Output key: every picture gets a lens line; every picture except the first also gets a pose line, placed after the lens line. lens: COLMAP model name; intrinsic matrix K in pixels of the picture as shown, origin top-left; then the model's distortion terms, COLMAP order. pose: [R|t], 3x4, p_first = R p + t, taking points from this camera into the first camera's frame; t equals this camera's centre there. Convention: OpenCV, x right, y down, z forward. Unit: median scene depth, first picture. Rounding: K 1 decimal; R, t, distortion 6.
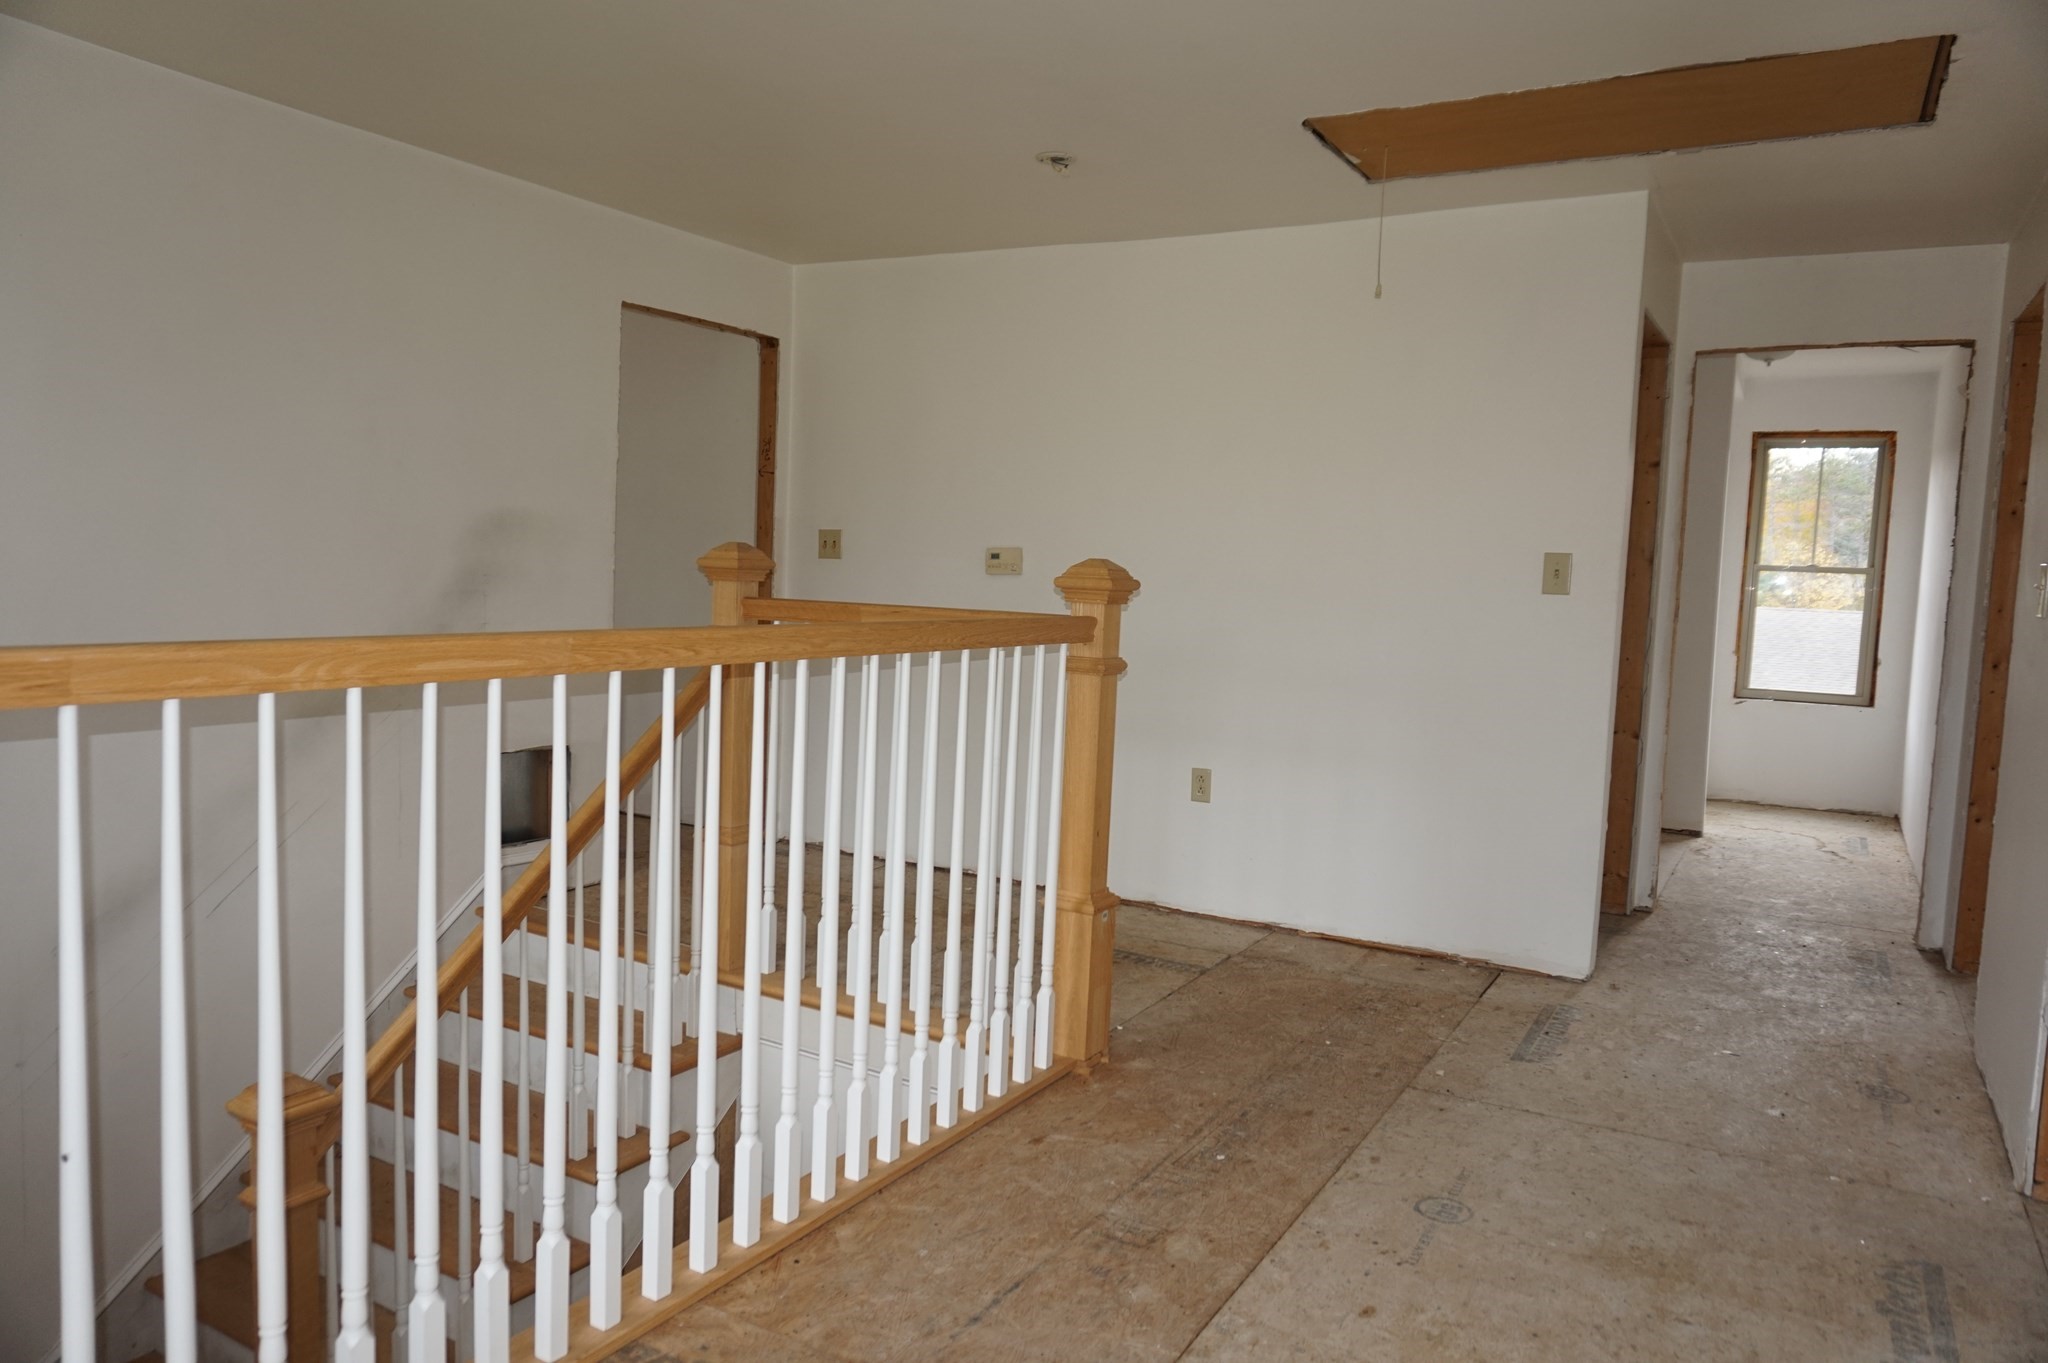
lens RADIAL K [[1385.1, 0, 1014.0], [0, 1385.1, 680.7], [0, 0, 1]] dist [-0.045070, 0.029943]
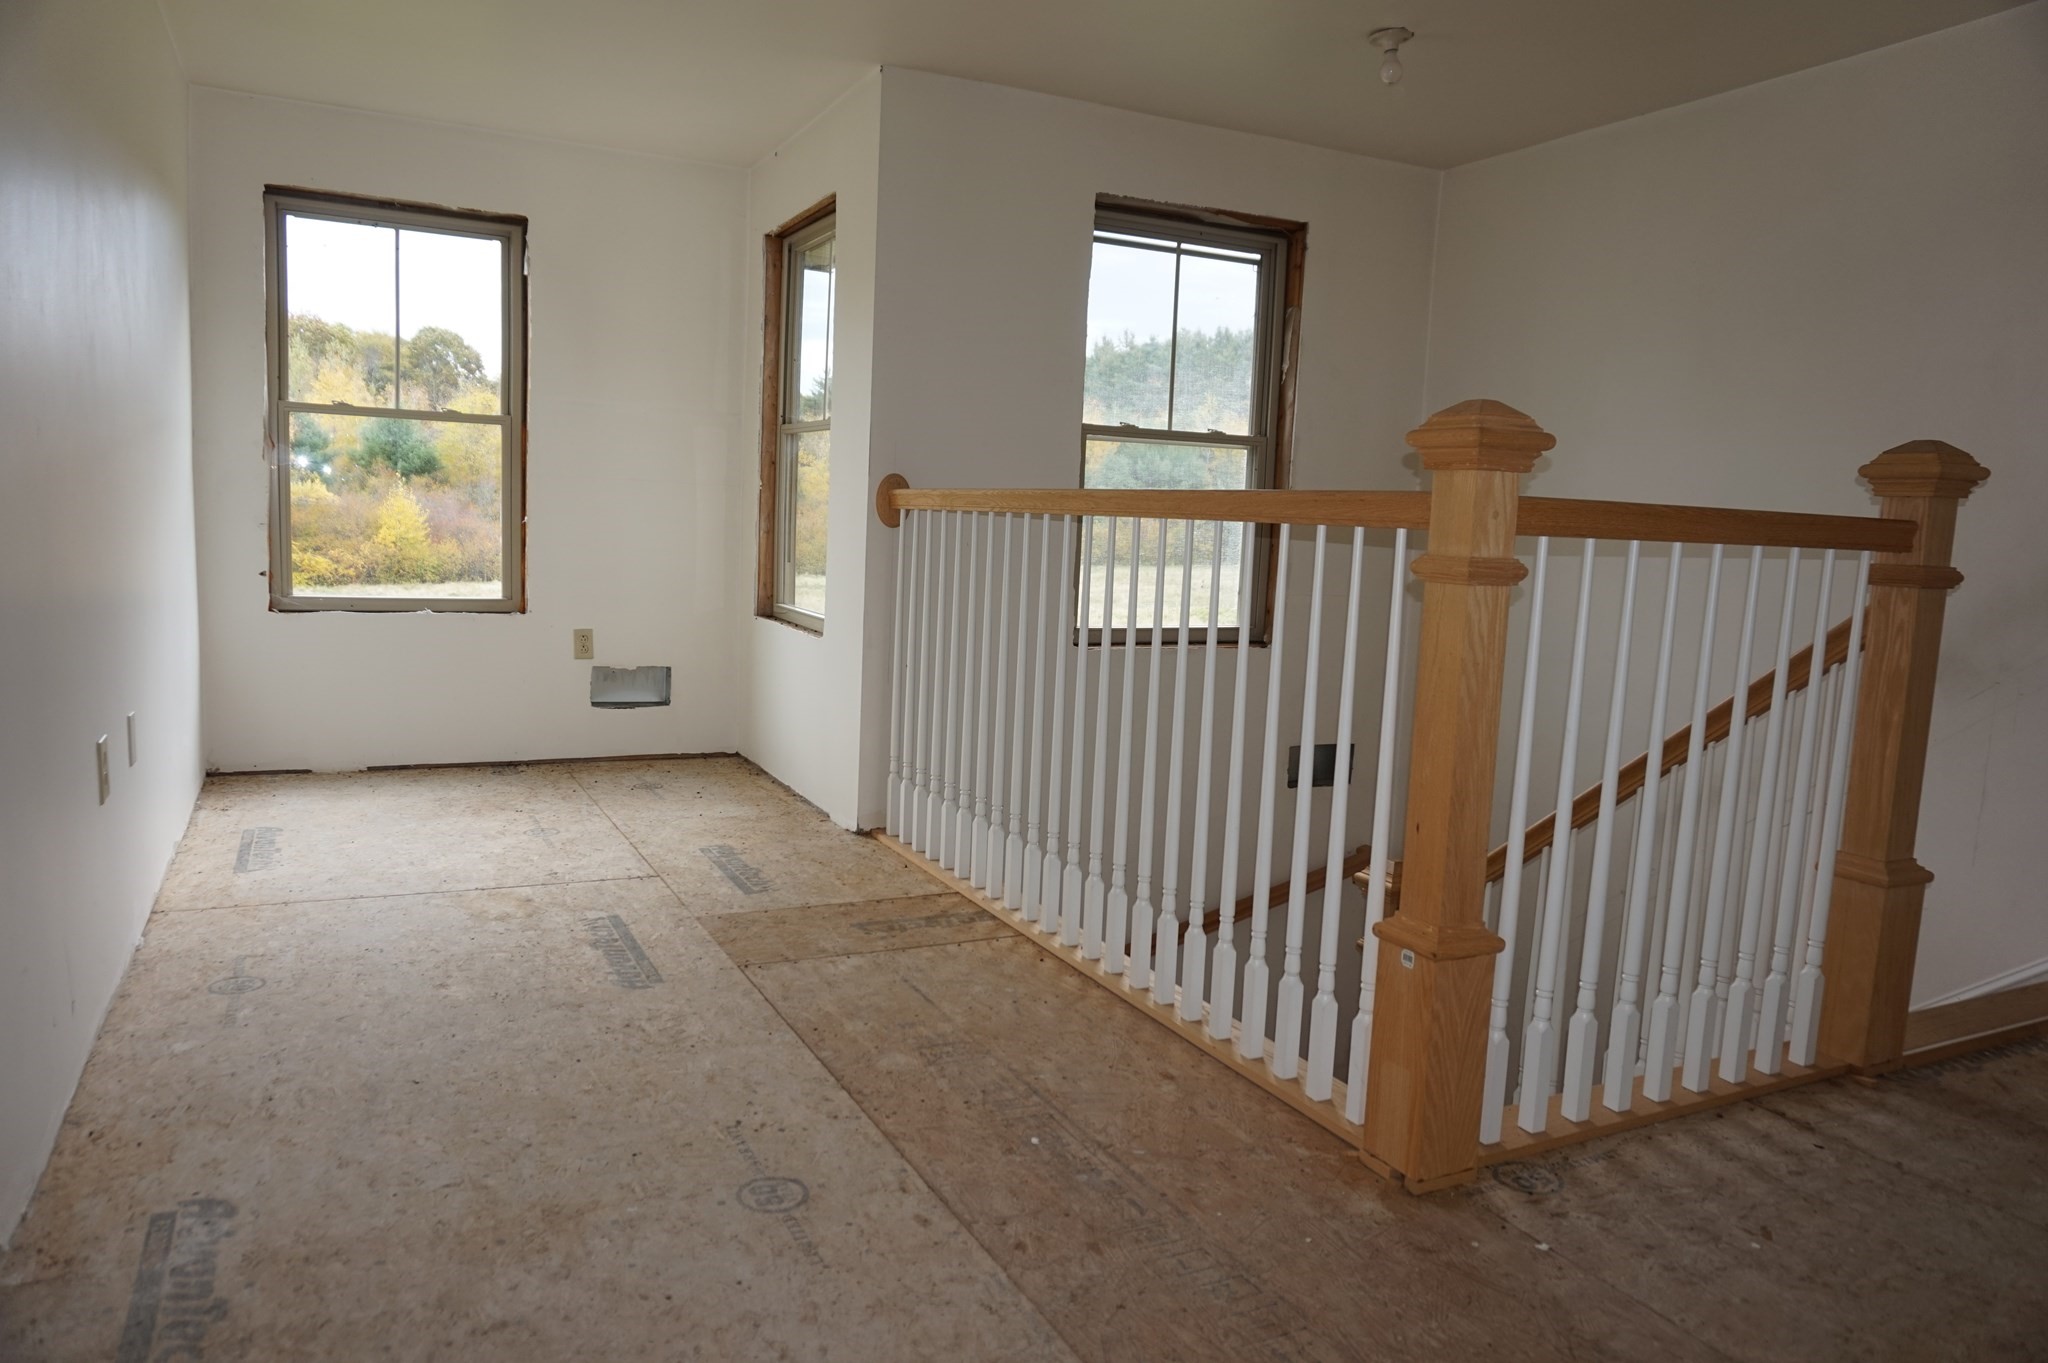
lens RADIAL K [[1385.1, 0, 1016.9], [0, 1385.1, 689.1], [0, 0, 1]] dist [-0.045070, 0.029943]
pose [[-0.545778, 0.045271, -0.836706, 0.844982], [-0.130740, 0.981709, 0.138397, -0.021214], [0.827668, 0.184925, -0.529876, 1.419551]]
